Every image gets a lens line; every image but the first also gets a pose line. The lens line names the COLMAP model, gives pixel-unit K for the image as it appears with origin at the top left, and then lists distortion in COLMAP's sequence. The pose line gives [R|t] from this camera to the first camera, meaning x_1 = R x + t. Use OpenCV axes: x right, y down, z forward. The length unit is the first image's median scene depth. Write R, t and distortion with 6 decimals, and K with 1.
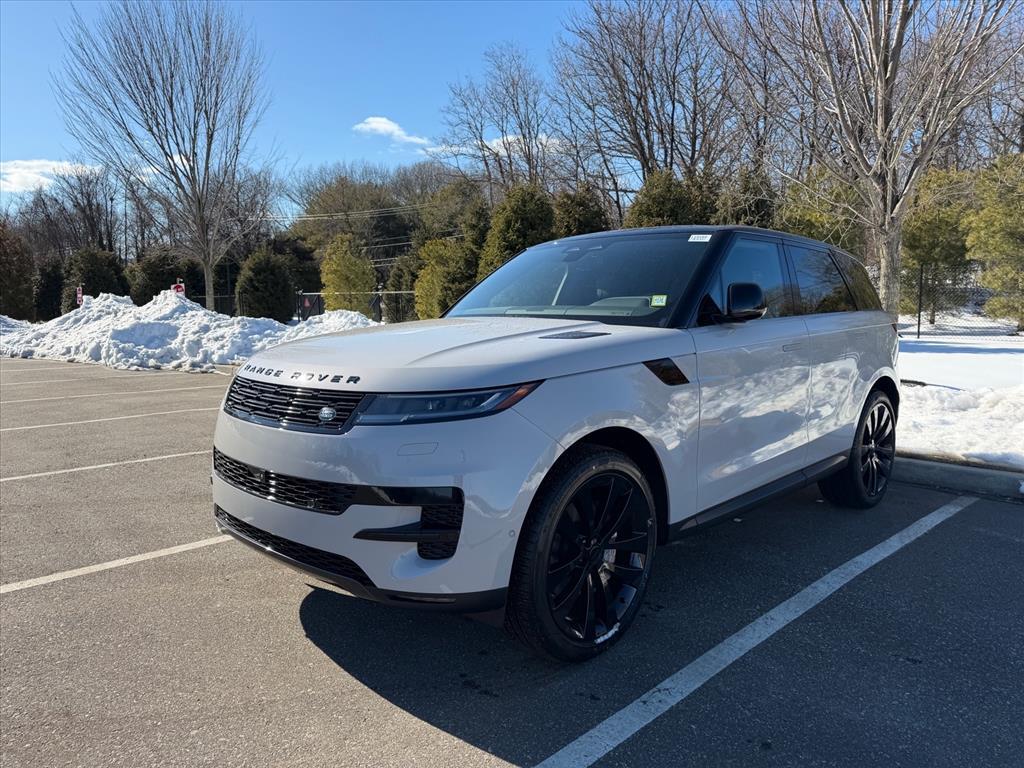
lens RADIAL K [[715.9, 0, 512.0], [0, 715.9, 384.0], [0, 0, 1]] dist [0.019891, -0.002199]
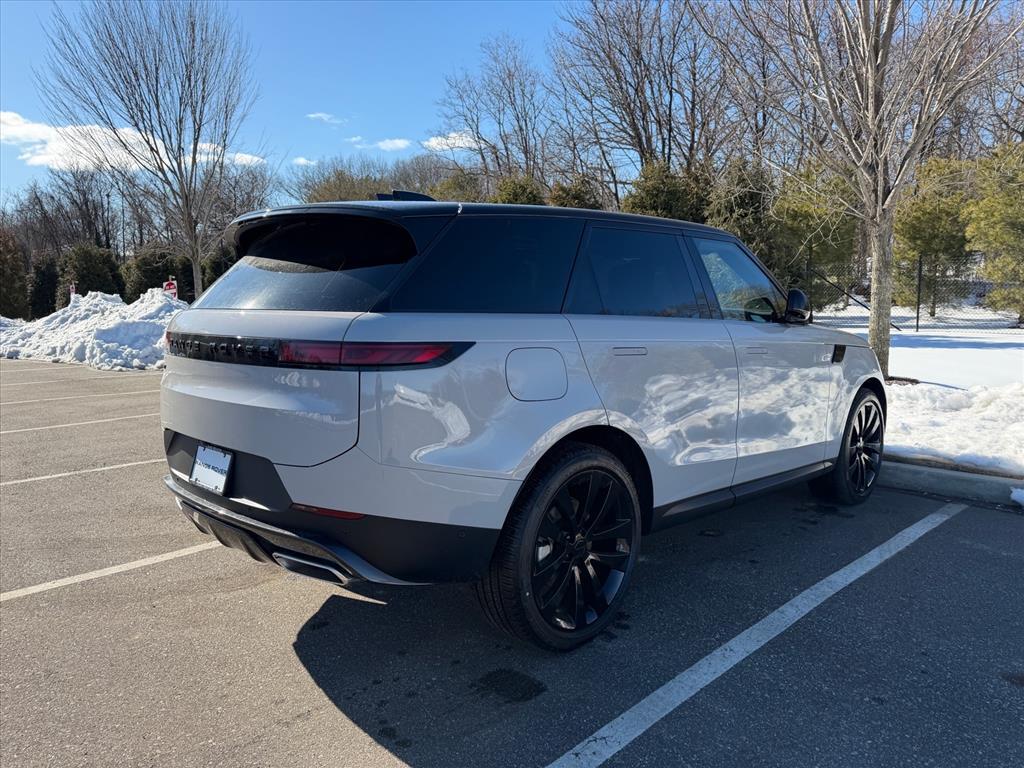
lens RADIAL K [[720.1, 0, 512.0], [0, 720.1, 384.0], [0, 0, 1]] dist [0.015156, 0.001353]
pose [[0.999965, -0.007658, -0.003335, 0.013028], [0.007684, 0.999940, 0.007766, -0.003515], [0.003275, -0.007791, 0.999964, 0.011535]]
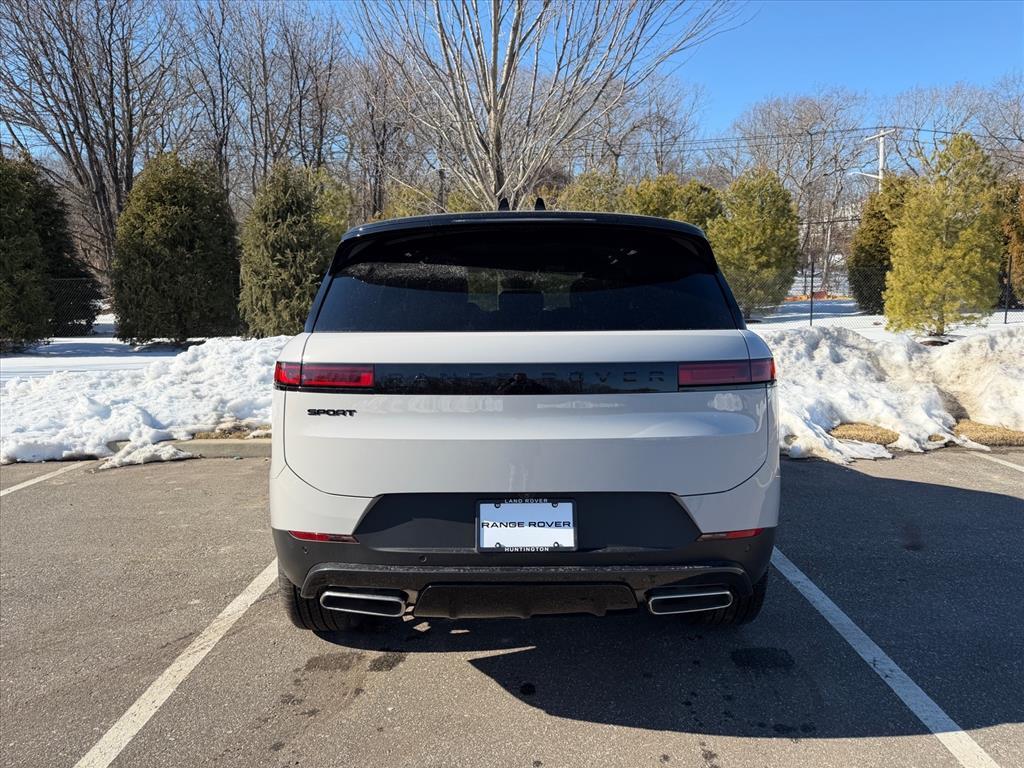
lens RADIAL K [[715.9, 0, 512.0], [0, 715.9, 384.0], [0, 0, 1]] dist [0.019891, -0.002199]
pose [[0.712195, -0.080448, 0.697357, -0.118678], [0.076818, 0.996377, 0.036491, -0.012487], [-0.697766, 0.027581, 0.715795, 0.070142]]
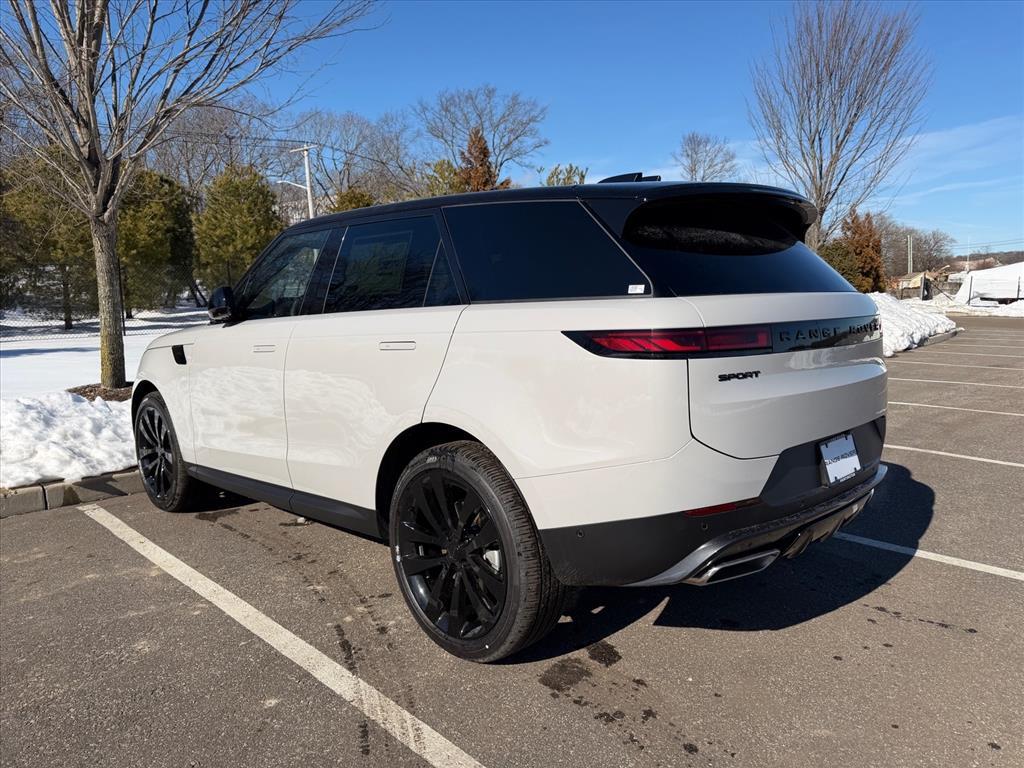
lens RADIAL K [[713.4, 0, 508.7], [0, 713.4, 399.6], [0, 0, 1]] dist [0.026773, 0.000087]
pose [[0.005617, -0.131895, 0.991248, -0.168261], [0.114707, 0.984805, 0.130388, -0.020623], [-0.993383, 0.112971, 0.020661, 0.201150]]
